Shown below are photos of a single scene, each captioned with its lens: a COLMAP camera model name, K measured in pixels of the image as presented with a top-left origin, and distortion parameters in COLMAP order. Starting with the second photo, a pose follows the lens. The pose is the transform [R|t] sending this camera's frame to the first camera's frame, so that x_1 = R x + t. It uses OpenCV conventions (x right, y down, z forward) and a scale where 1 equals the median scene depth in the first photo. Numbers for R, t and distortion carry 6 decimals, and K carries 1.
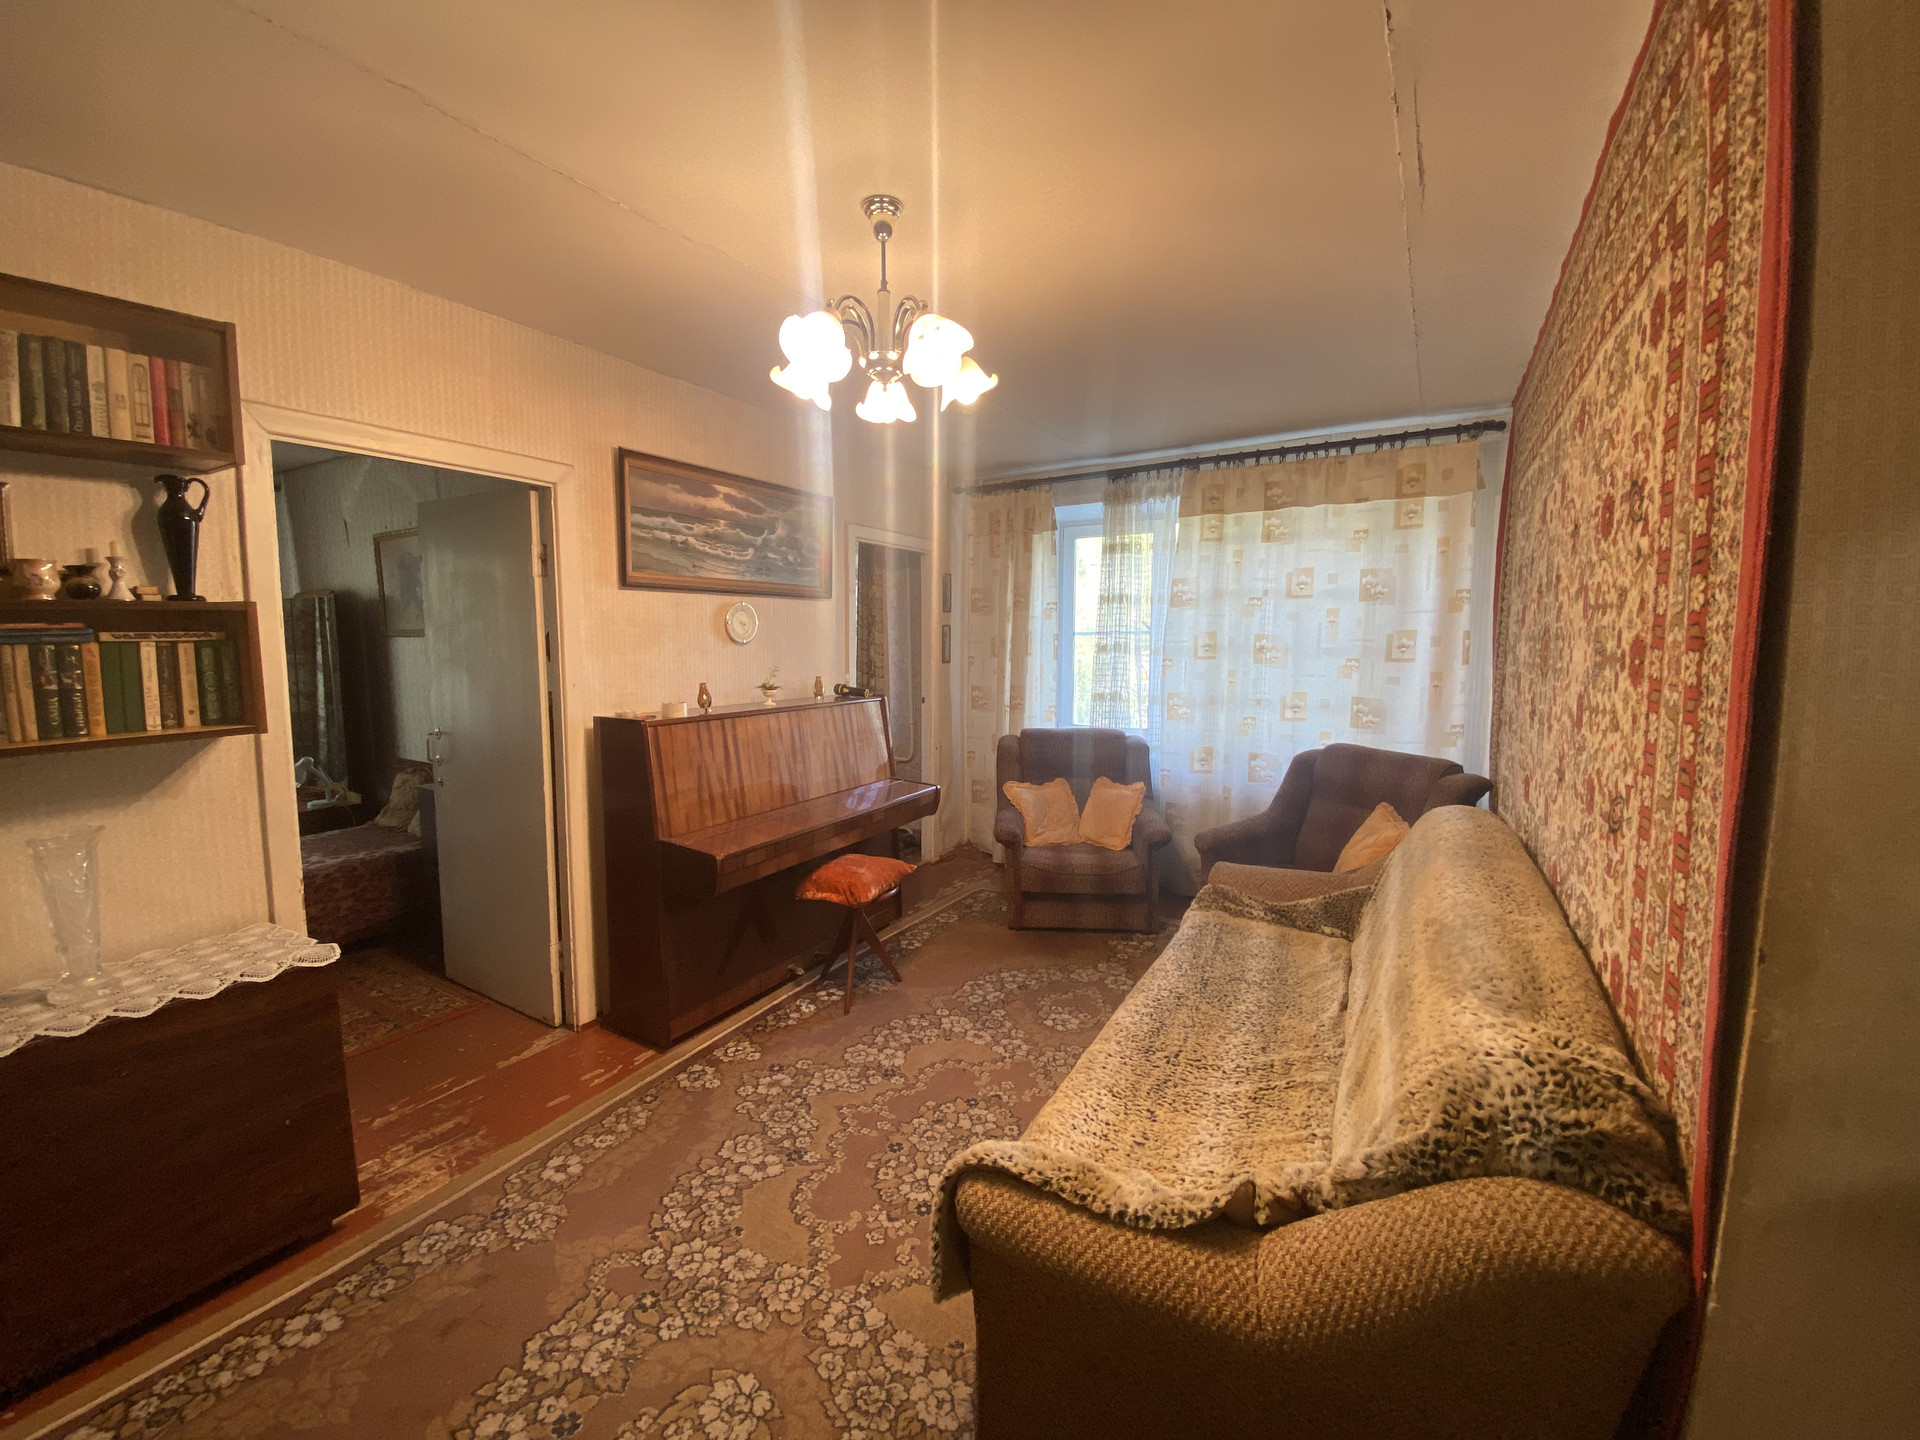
lens RADIAL K [[777.5, 0, 963.9], [0, 777.5, 714.5], [0, 0, 1]] dist [-0.019127, -0.001956]
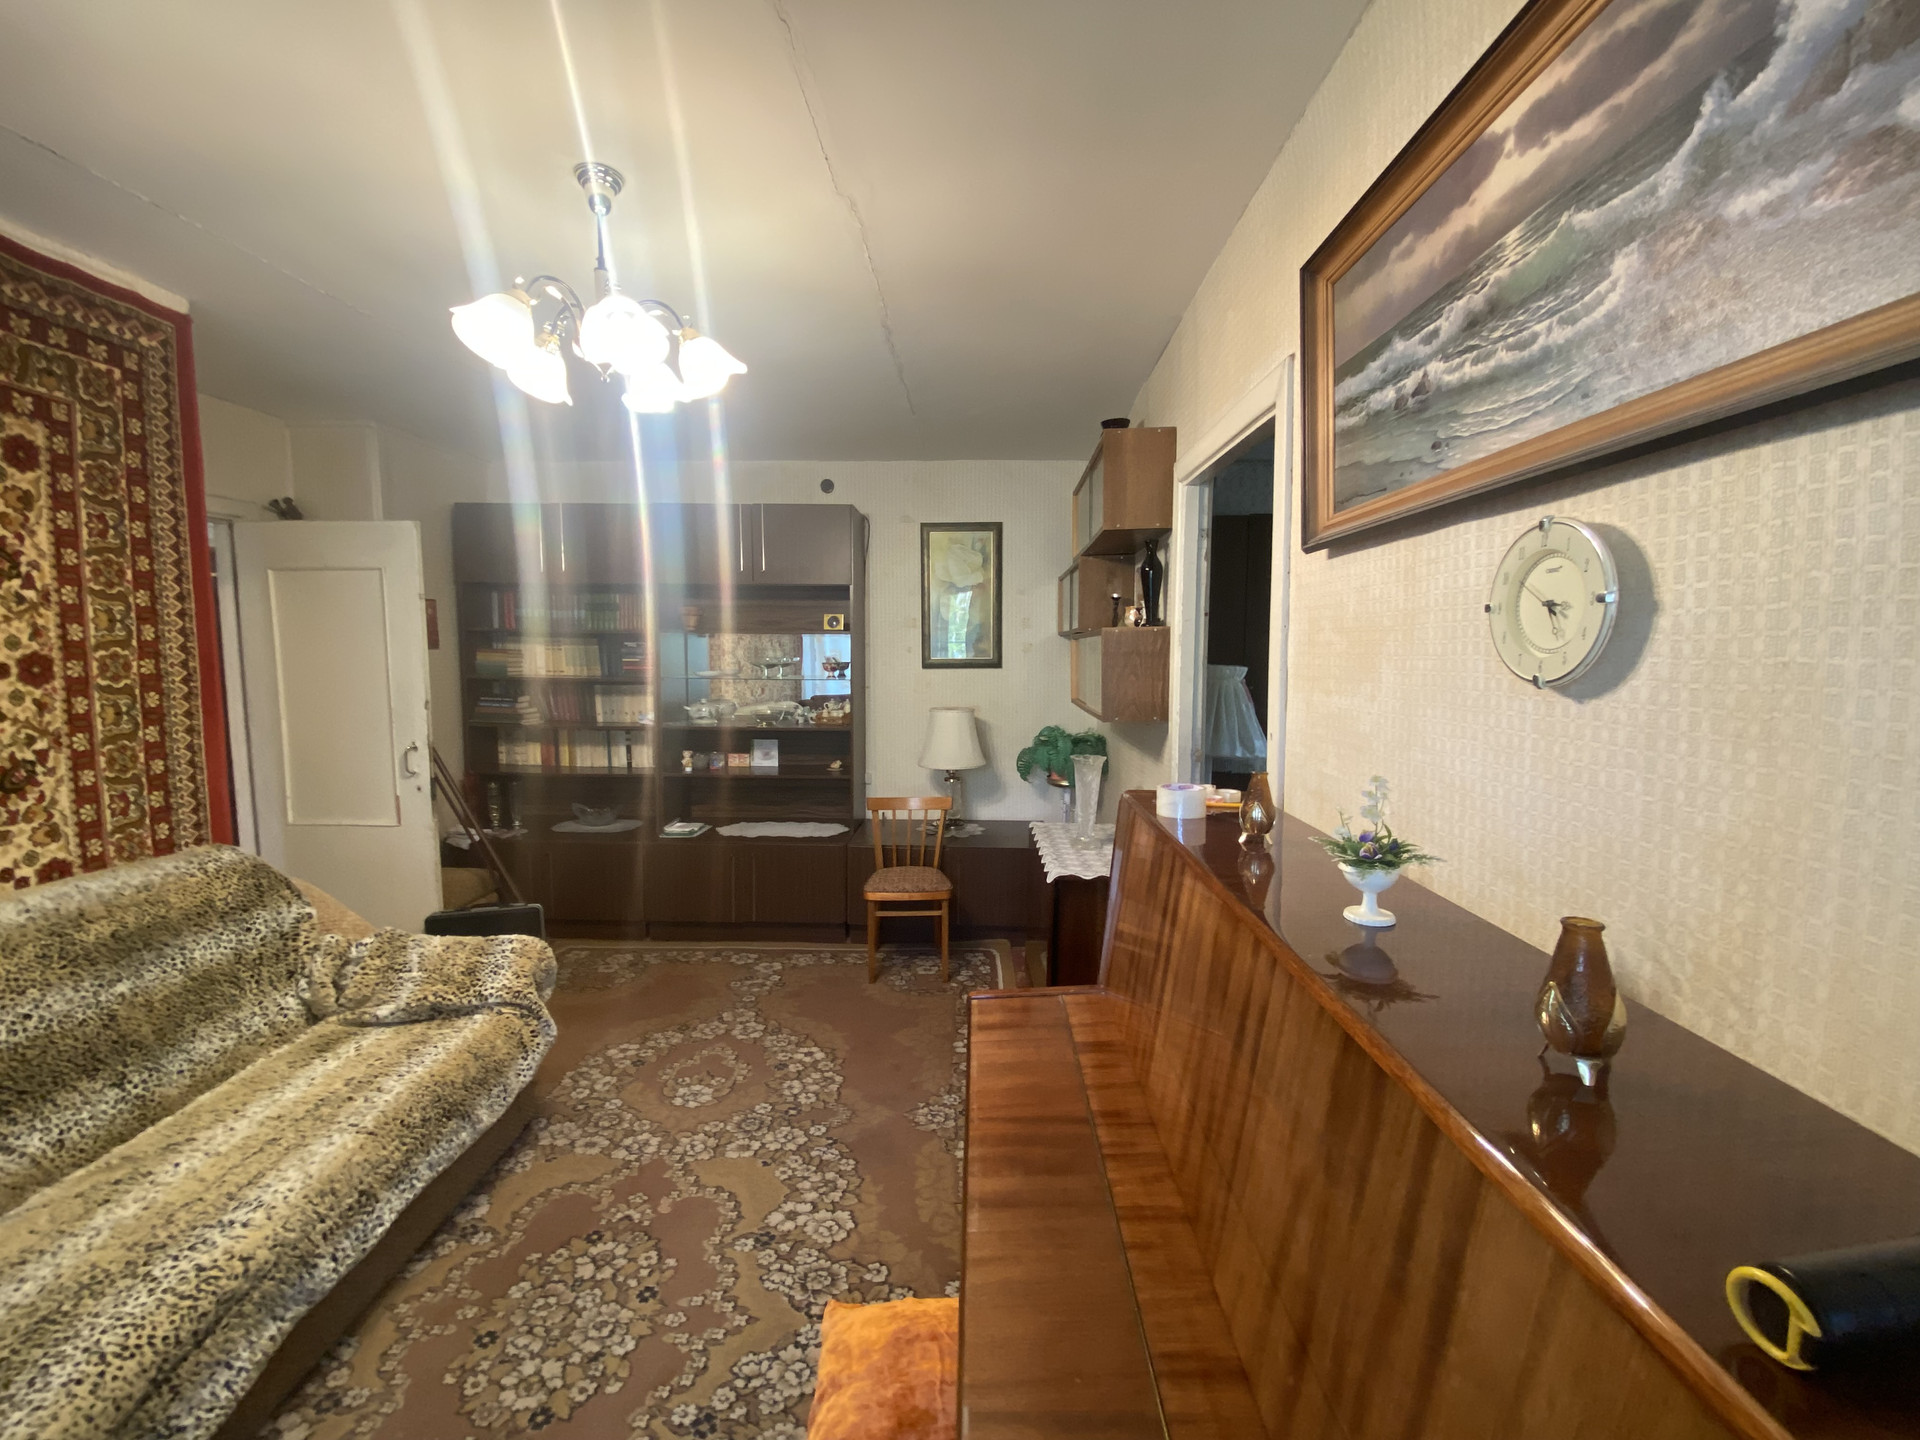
lens RADIAL K [[777.5, 0, 969.7], [0, 777.5, 720.1], [0, 0, 1]] dist [-0.019127, -0.001956]
pose [[-0.870626, 0.044267, -0.489950, -0.017584], [-0.050966, 0.982468, 0.179331, -0.186350], [0.489298, 0.181101, -0.853106, 1.779432]]
